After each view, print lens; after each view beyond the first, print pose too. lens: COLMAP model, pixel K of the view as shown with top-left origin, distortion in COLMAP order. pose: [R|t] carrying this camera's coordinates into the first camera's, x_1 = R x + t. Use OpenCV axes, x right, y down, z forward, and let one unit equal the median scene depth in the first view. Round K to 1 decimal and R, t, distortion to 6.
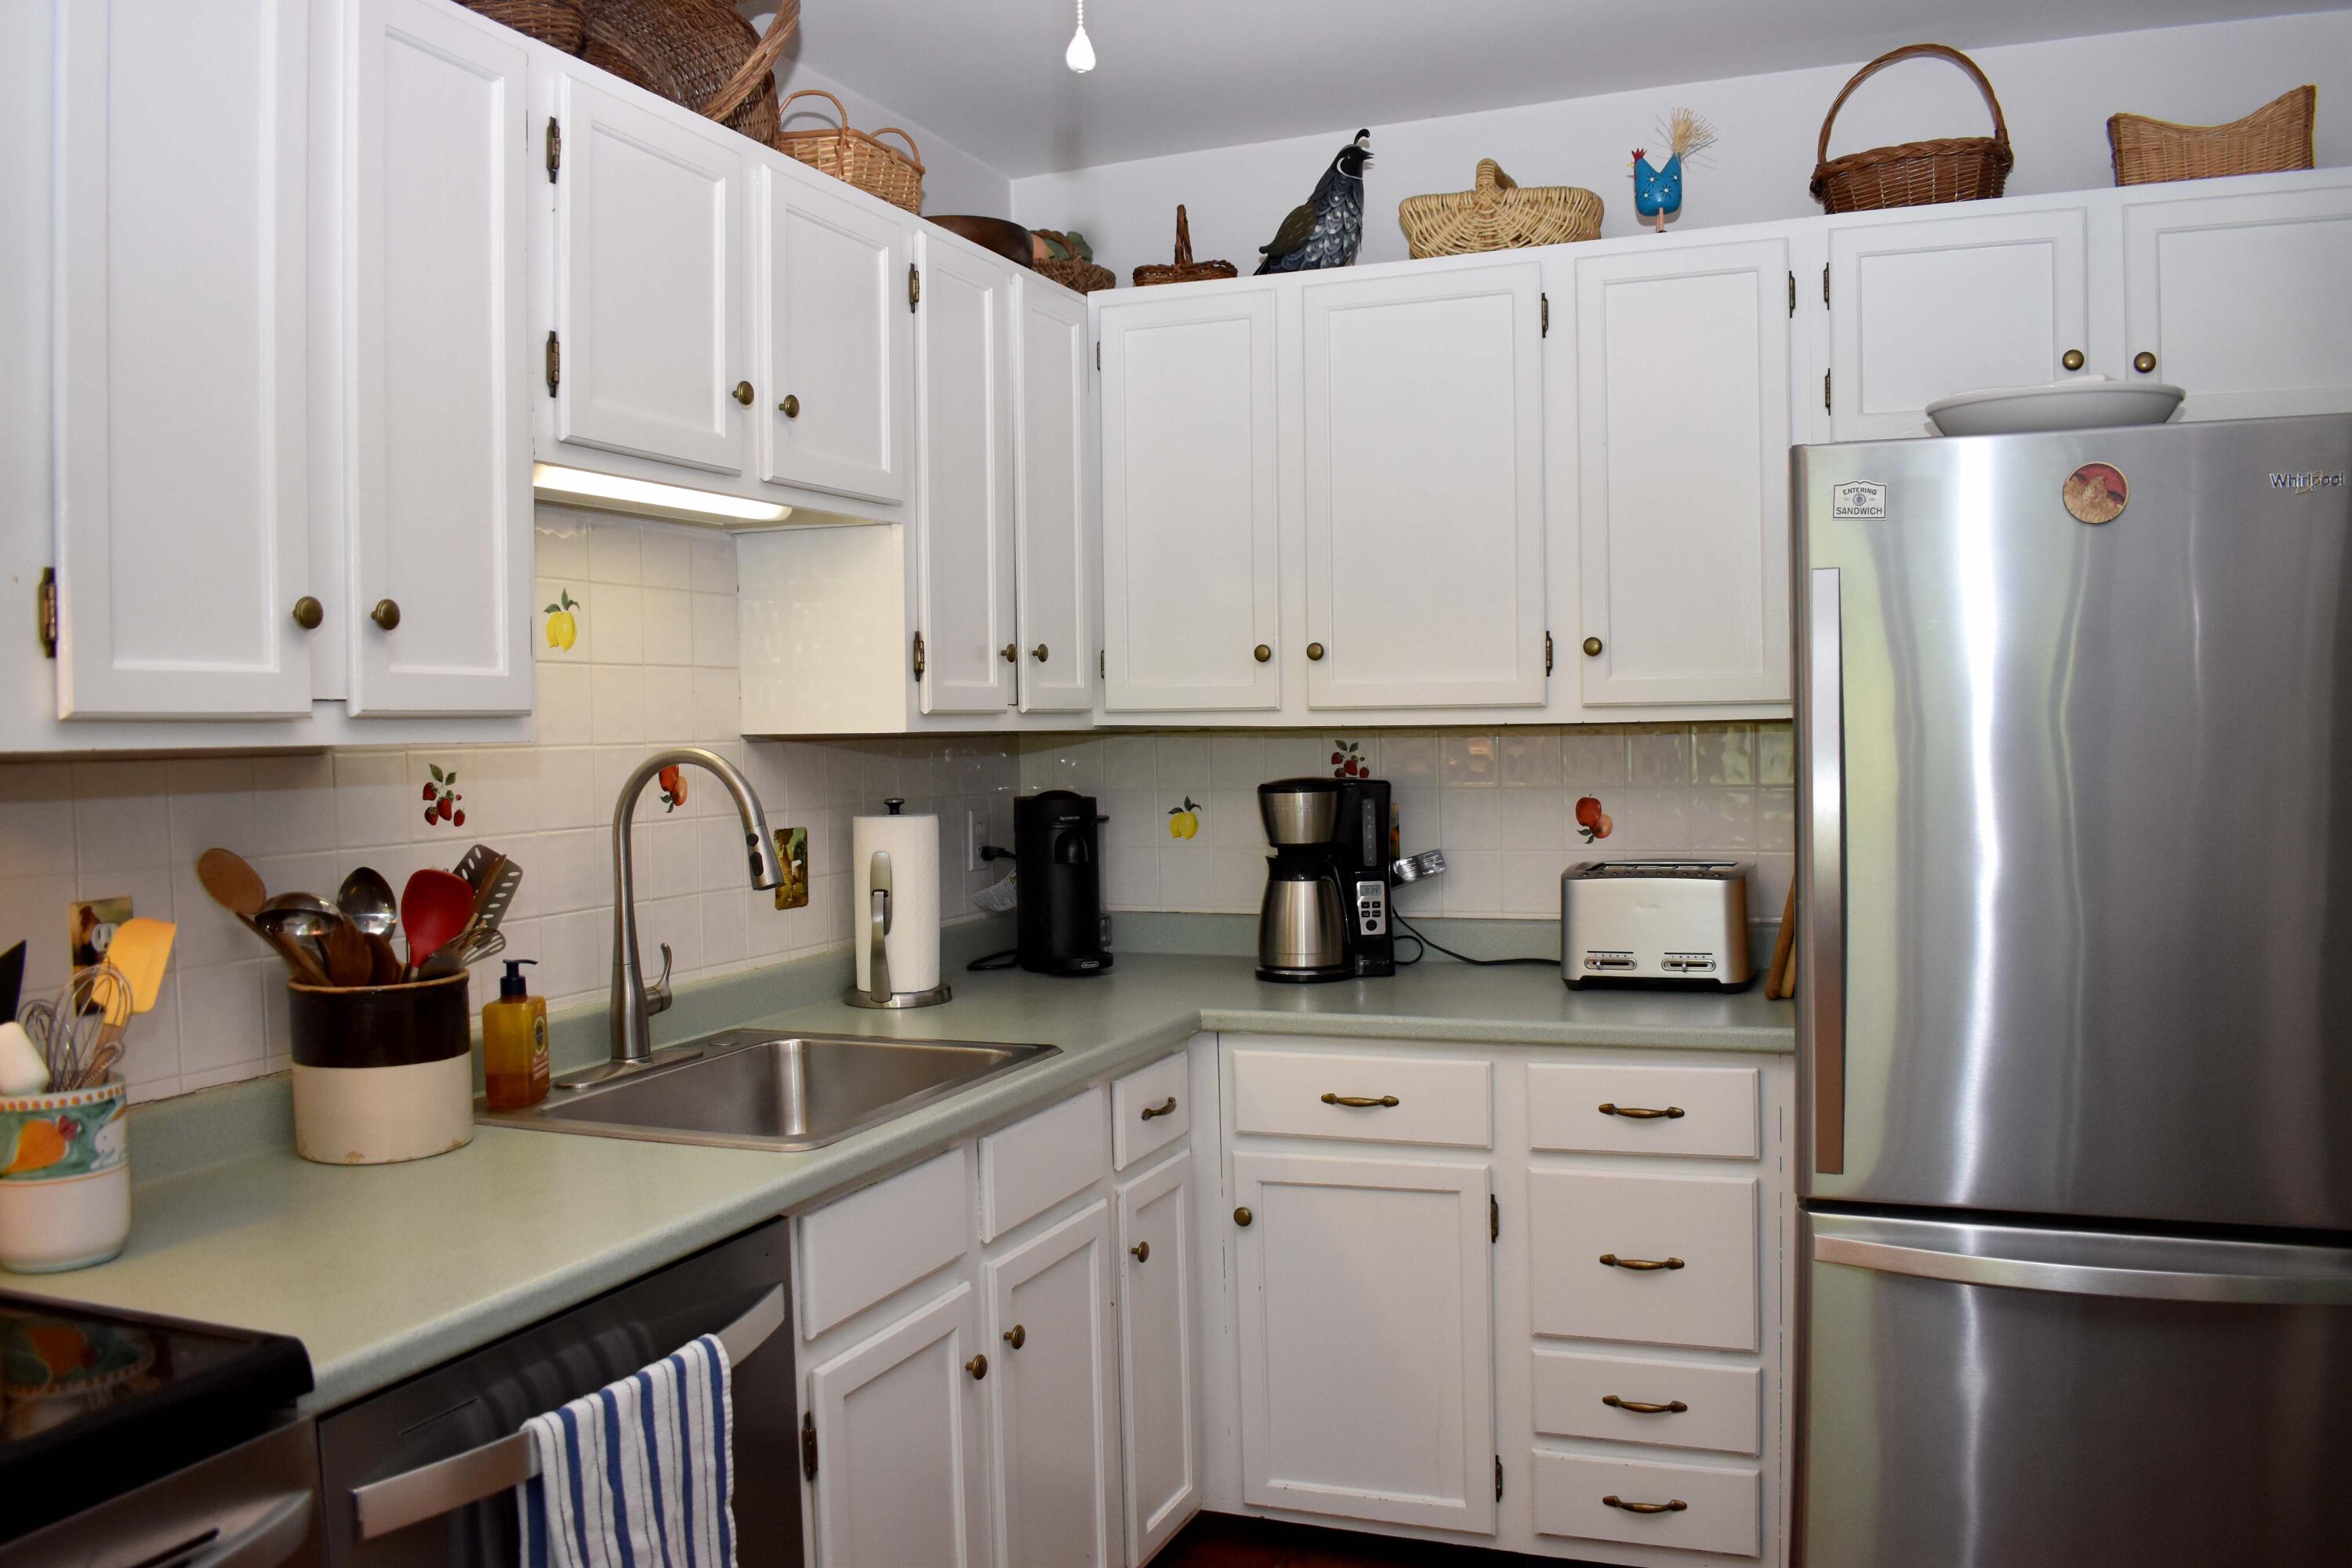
lens RADIAL K [[1861.1, 0, 1173.0], [0, 1861.1, 776.7], [0, 0, 1]] dist [-0.063766, 0.002395]
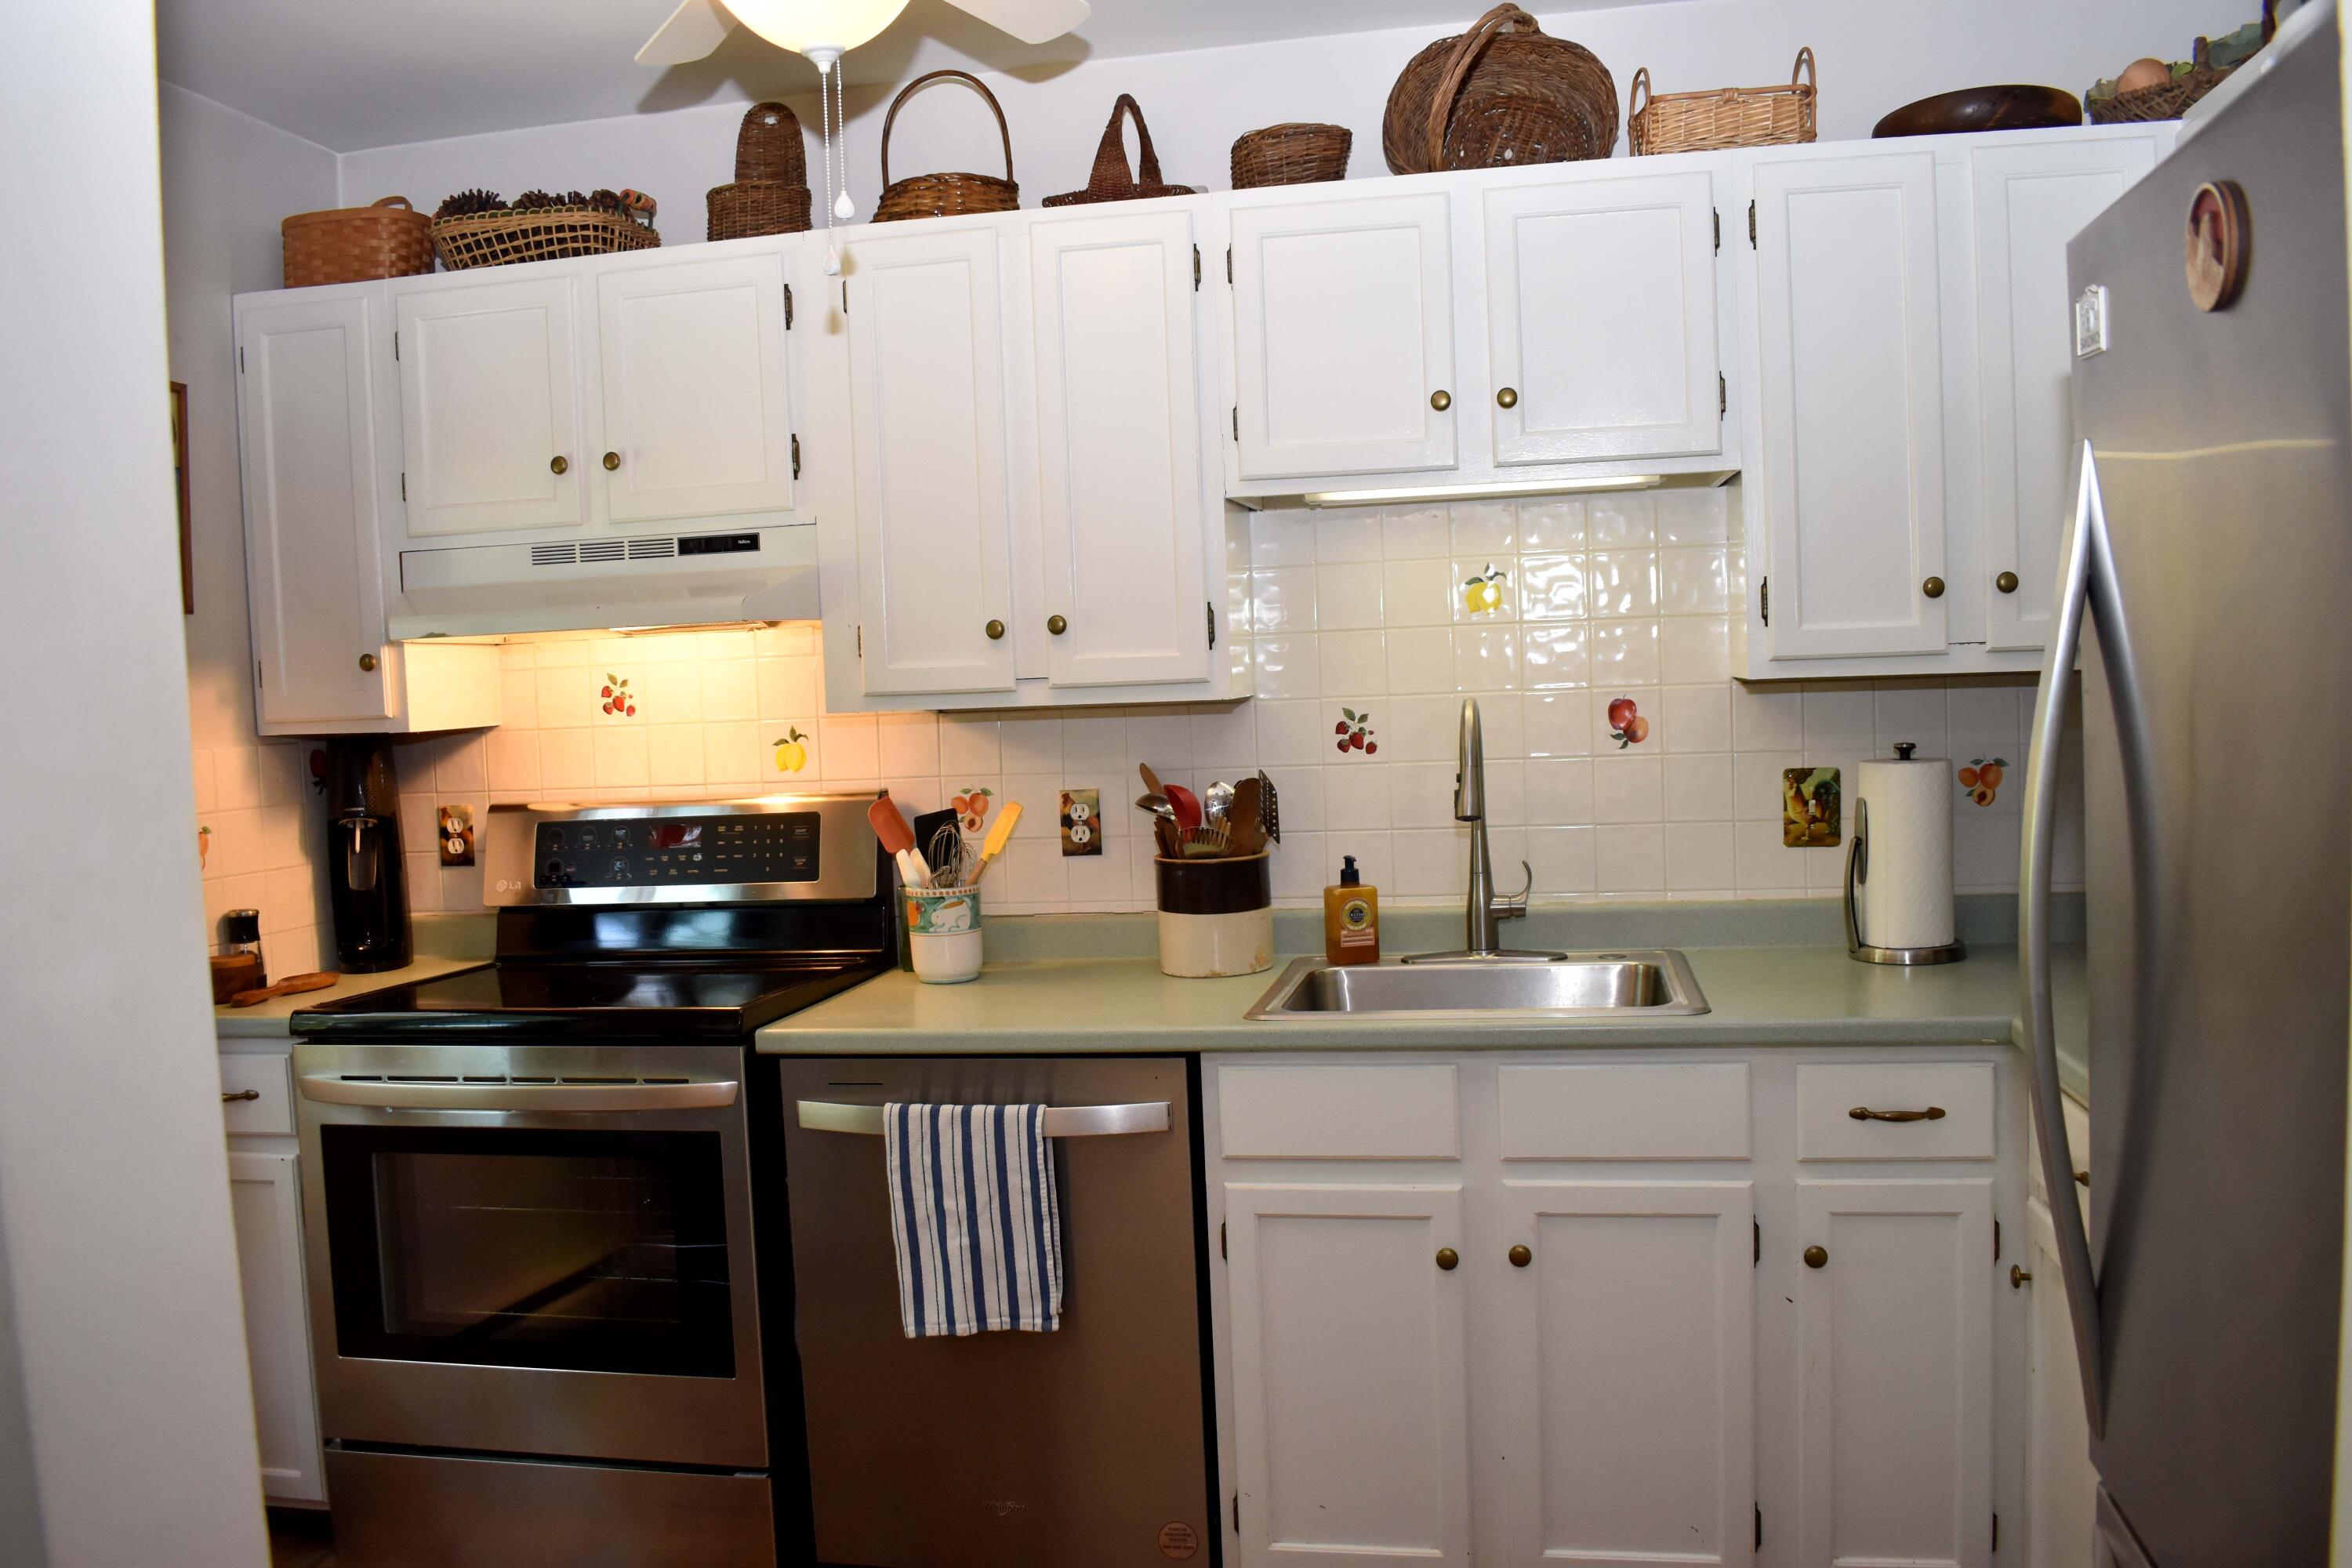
lens RADIAL K [[1861.1, 0, 1174.0], [0, 1861.1, 790.9], [0, 0, 1]] dist [-0.063766, 0.002395]
pose [[0.198386, 0.063909, -0.978038, 0.911610], [0.007602, 0.997742, 0.066738, -0.037885], [0.980095, -0.020675, 0.197452, 0.602248]]
